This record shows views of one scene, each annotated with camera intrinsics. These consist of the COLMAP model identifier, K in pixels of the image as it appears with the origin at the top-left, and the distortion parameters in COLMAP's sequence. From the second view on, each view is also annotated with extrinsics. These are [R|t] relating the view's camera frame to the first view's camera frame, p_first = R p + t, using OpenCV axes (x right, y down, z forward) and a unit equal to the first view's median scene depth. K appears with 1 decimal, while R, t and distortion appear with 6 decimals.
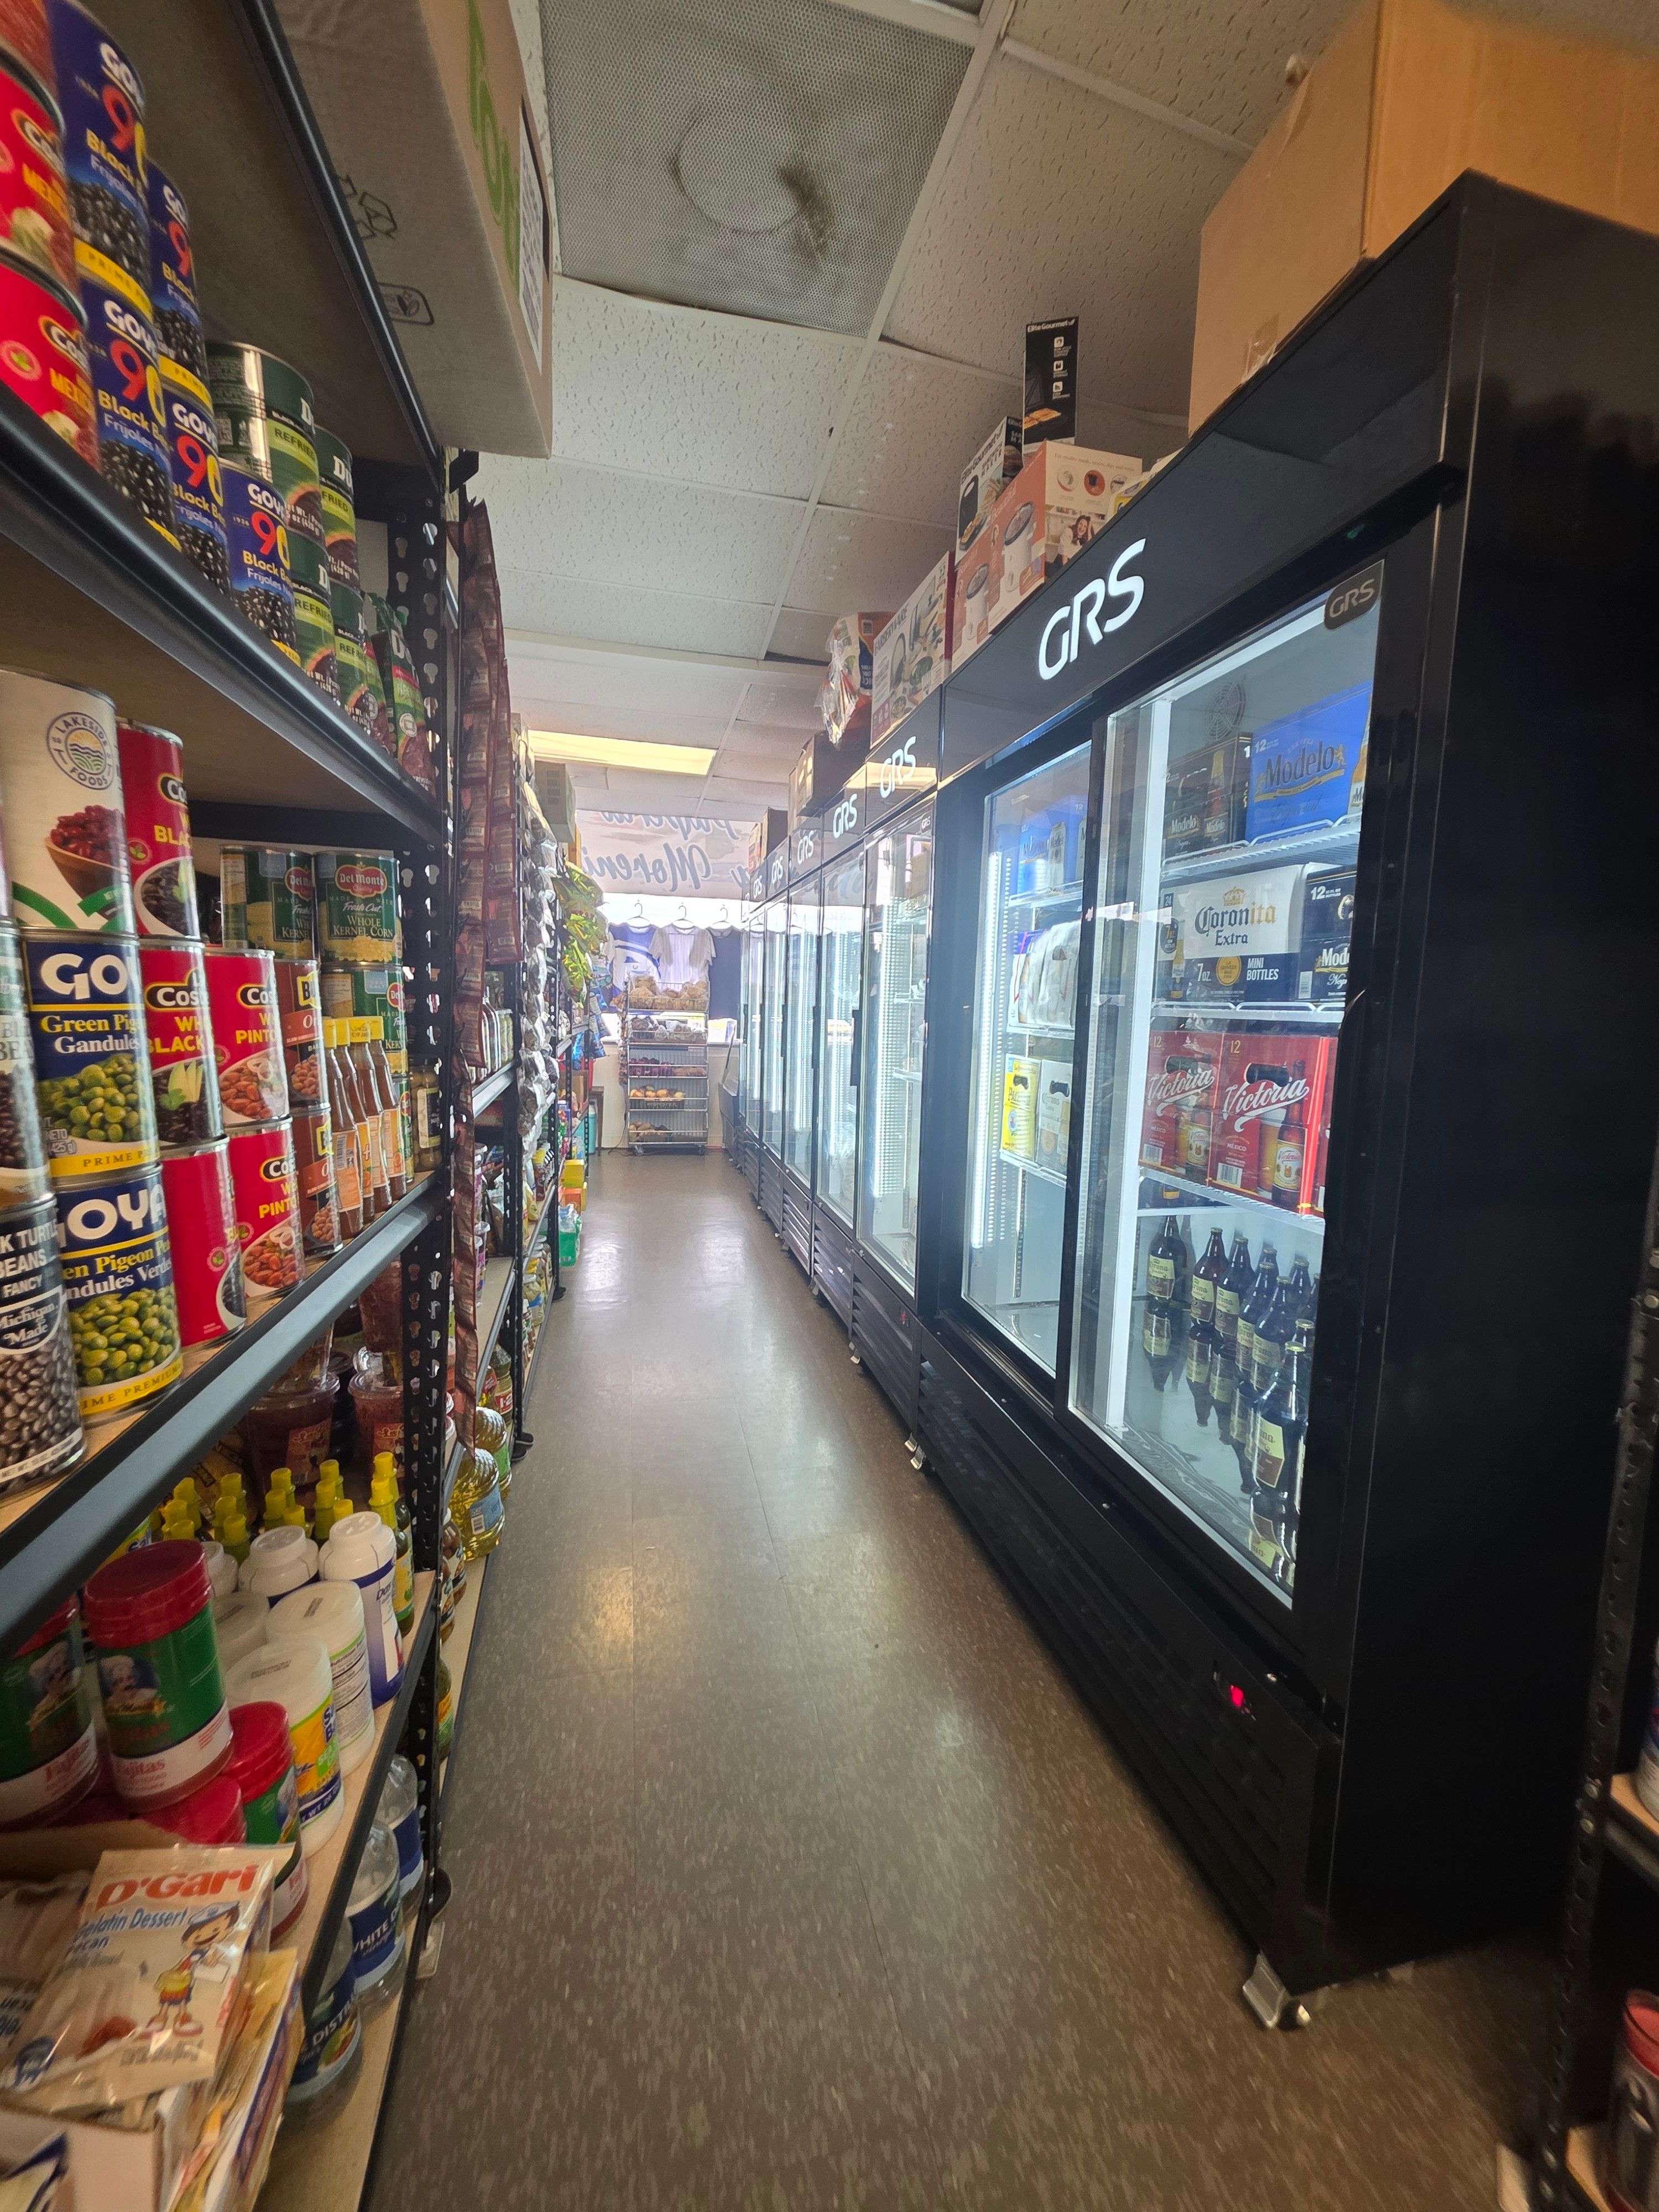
lens RADIAL K [[874.2, 0, 841.4], [0, 874.2, 1105.5], [0, 0, 1]] dist [-0.000039, -0.000128]
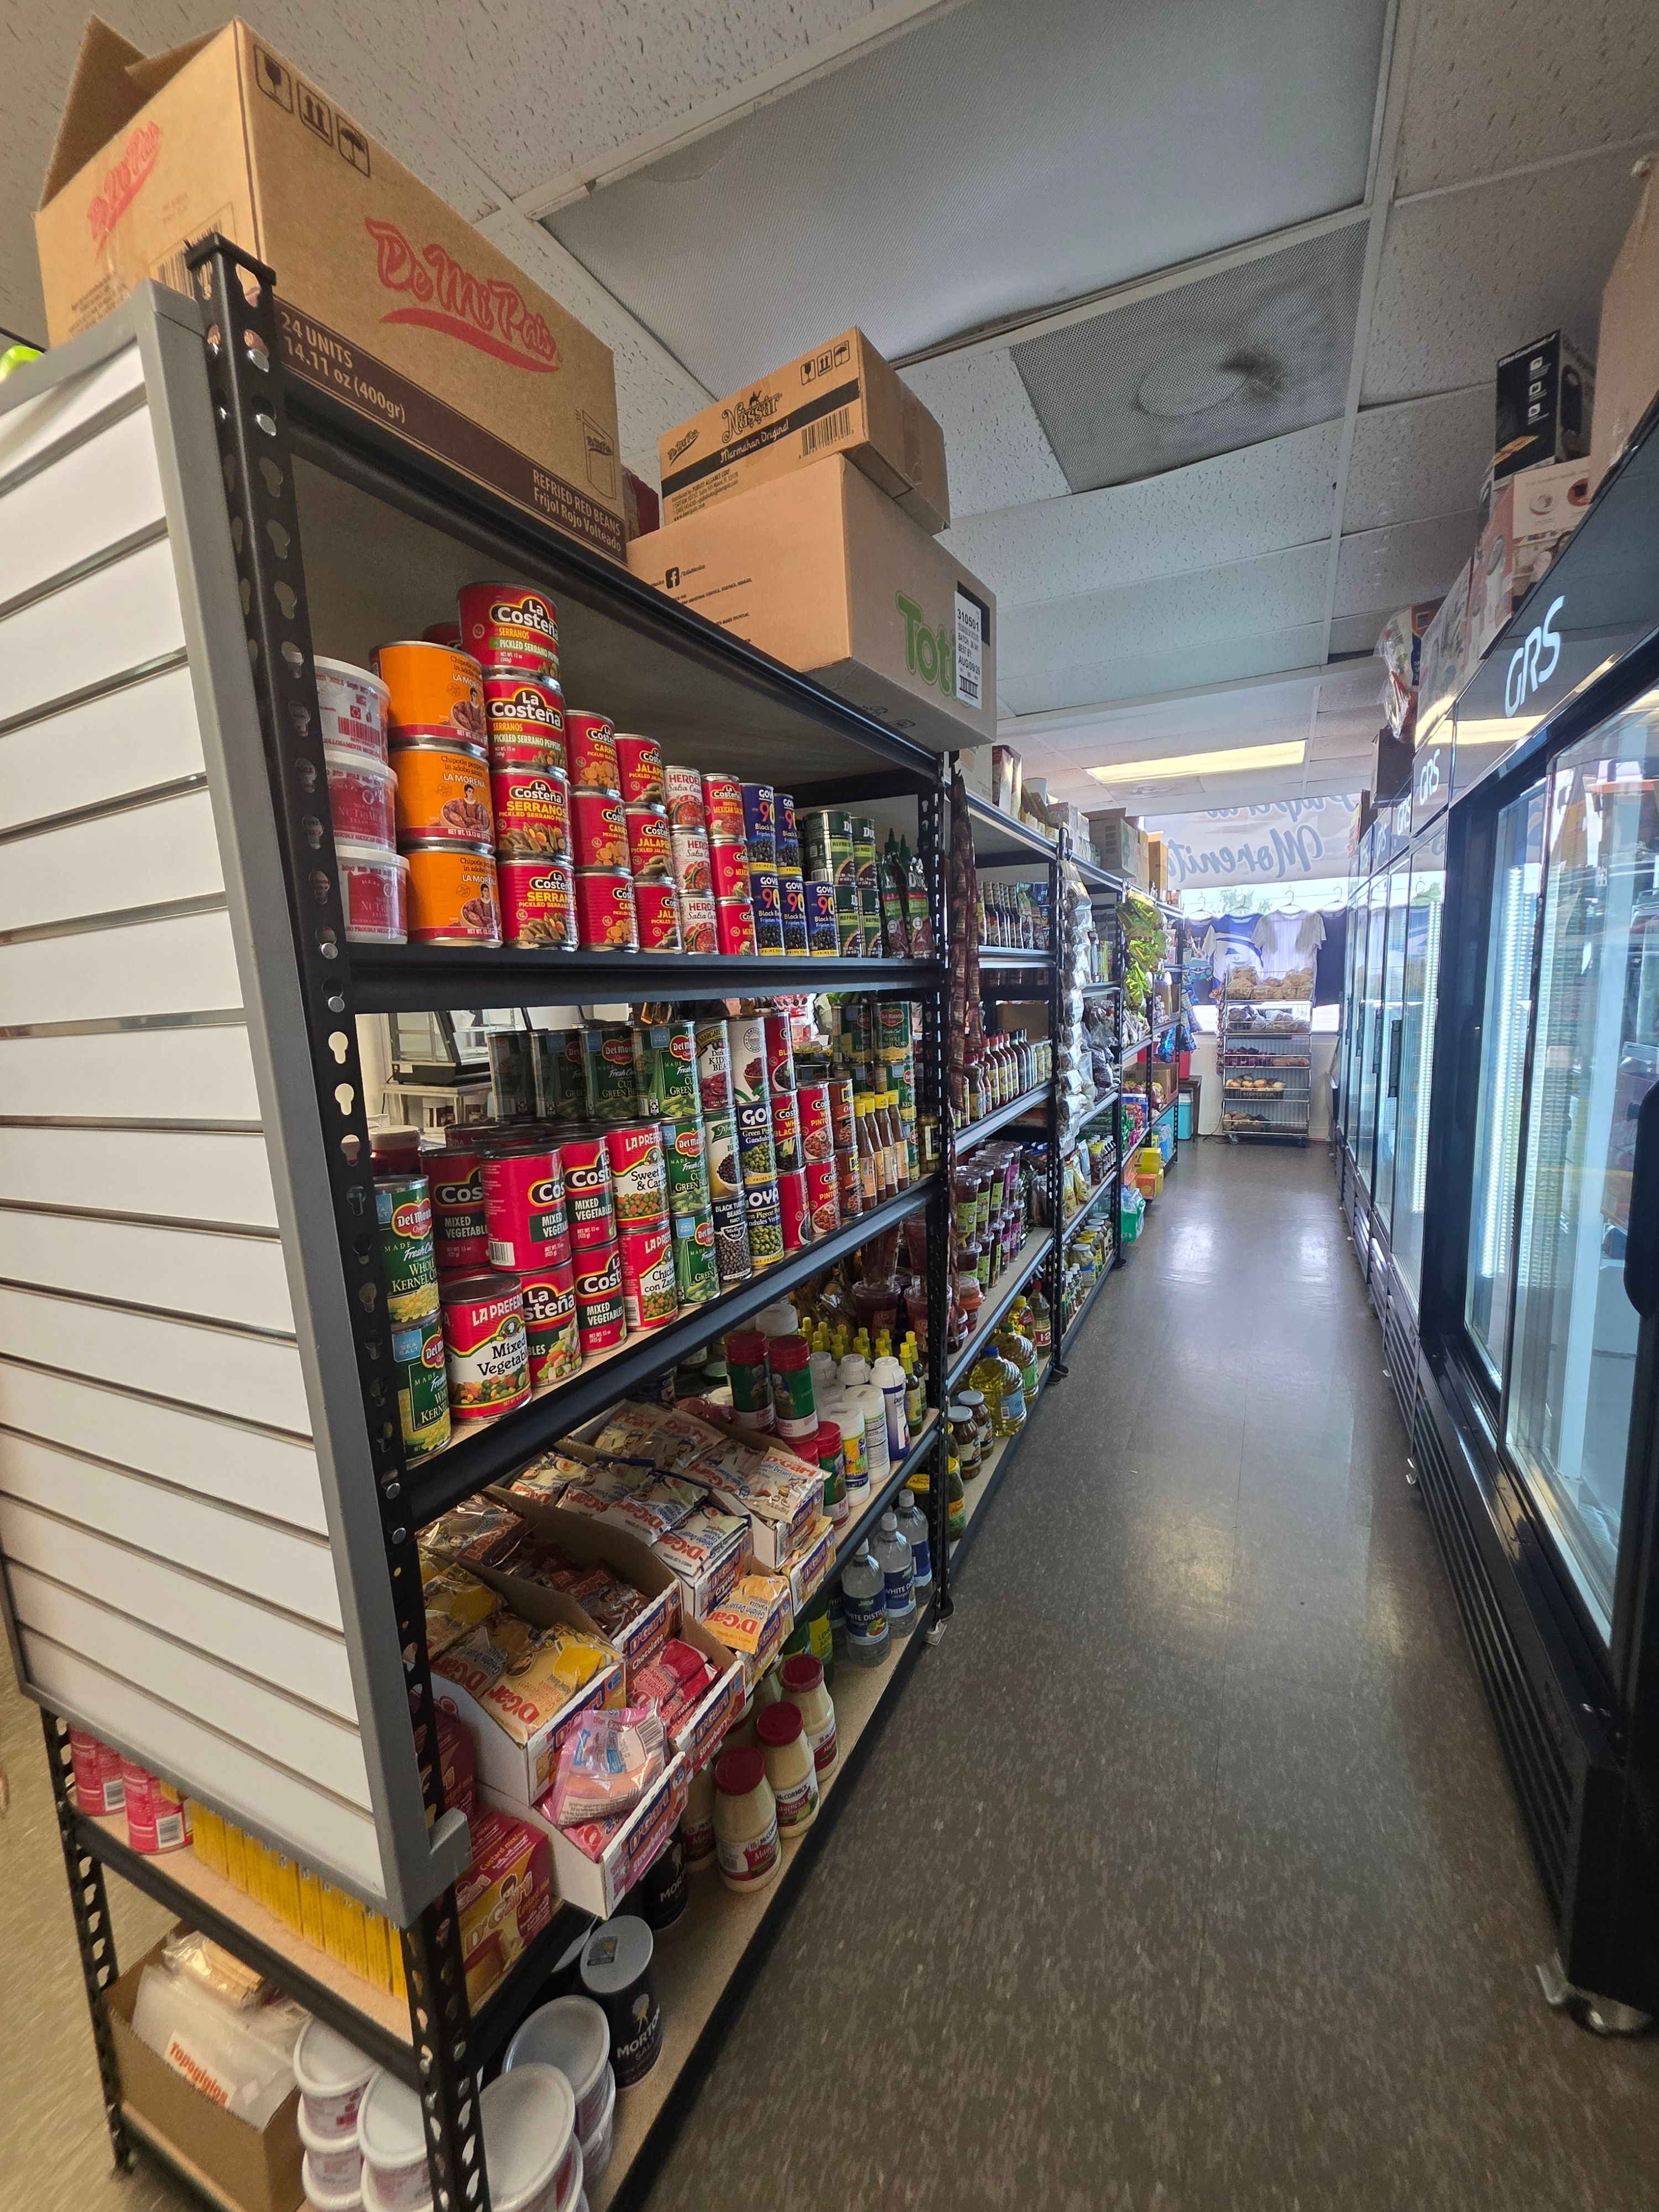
lens RADIAL K [[874.2, 0, 841.4], [0, 874.2, 1105.5], [0, 0, 1]] dist [-0.000039, -0.000128]
pose [[0.756246, 0.029744, -0.653610, 0.487085], [-0.008732, 0.999336, 0.035373, -0.111584], [0.654229, -0.021043, 0.756004, -0.391981]]
